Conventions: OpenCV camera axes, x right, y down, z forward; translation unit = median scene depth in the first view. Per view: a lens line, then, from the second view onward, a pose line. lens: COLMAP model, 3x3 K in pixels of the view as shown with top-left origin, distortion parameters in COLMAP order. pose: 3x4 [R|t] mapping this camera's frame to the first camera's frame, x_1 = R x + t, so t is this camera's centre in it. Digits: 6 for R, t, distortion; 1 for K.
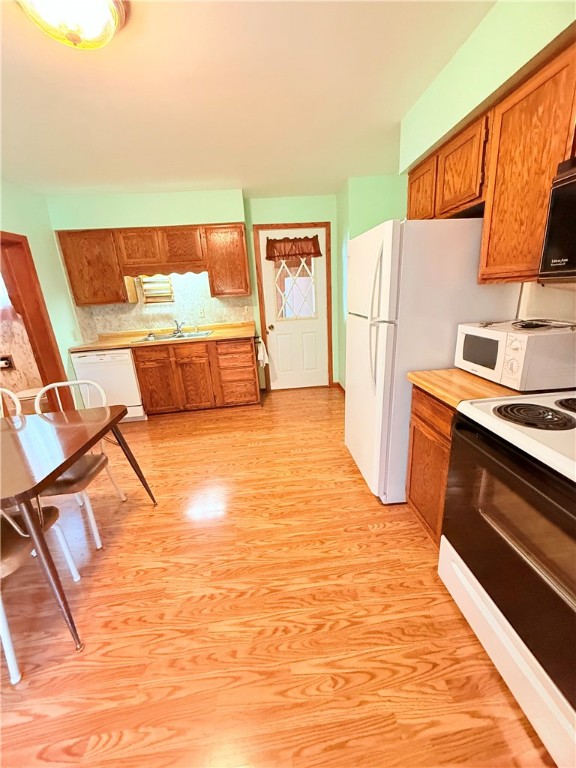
lens RADIAL K [[305.8, 0, 289.2], [0, 305.8, 382.6], [0, 0, 1]] dist [-0.000957, -0.000114]
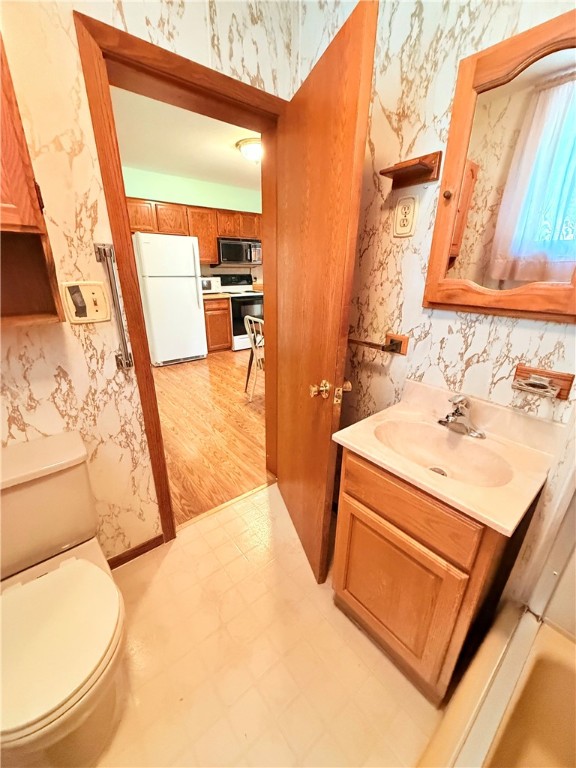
lens RADIAL K [[305.8, 0, 288.7], [0, 305.8, 382.4], [0, 0, 1]] dist [-0.000957, -0.000114]
pose [[-0.563872, -0.241576, 0.789740, -1.814026], [0.263423, 0.853701, 0.449225, -0.304601], [-0.782724, 0.461341, -0.417742, 1.463685]]
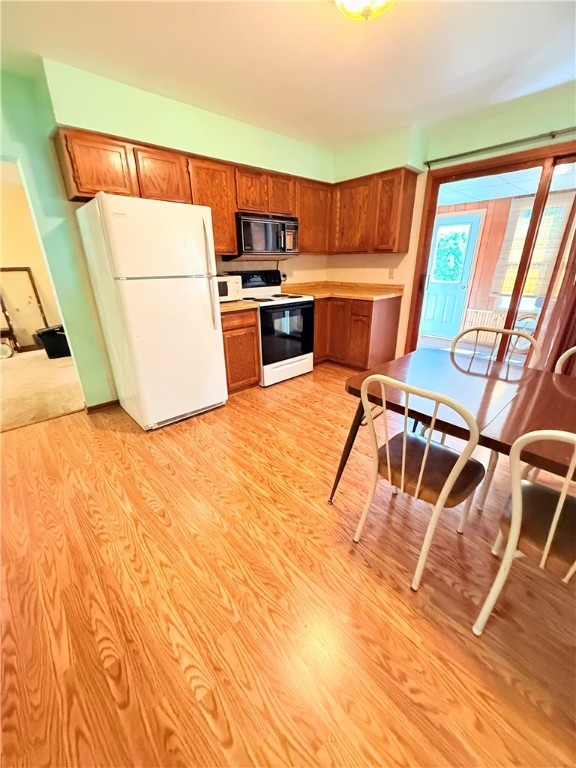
lens RADIAL K [[305.8, 0, 289.0], [0, 305.8, 382.8], [0, 0, 1]] dist [-0.000957, -0.000114]
pose [[-0.605988, -0.233900, 0.760309, -0.914274], [0.273284, 0.836404, 0.475125, -0.288300], [-0.747057, 0.495700, -0.442930, 1.279923]]
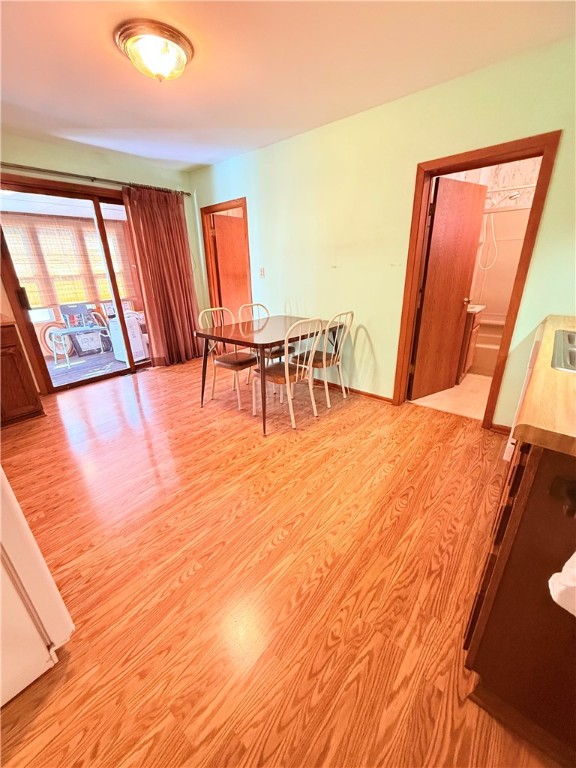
lens RADIAL K [[305.8, 0, 288.2], [0, 305.8, 382.6], [0, 0, 1]] dist [-0.000957, -0.000114]
pose [[-0.707695, 0.321461, -0.629151, 0.162106], [-0.139119, 0.809657, 0.570176, -0.434697], [0.692686, 0.491038, -0.528269, 1.563707]]
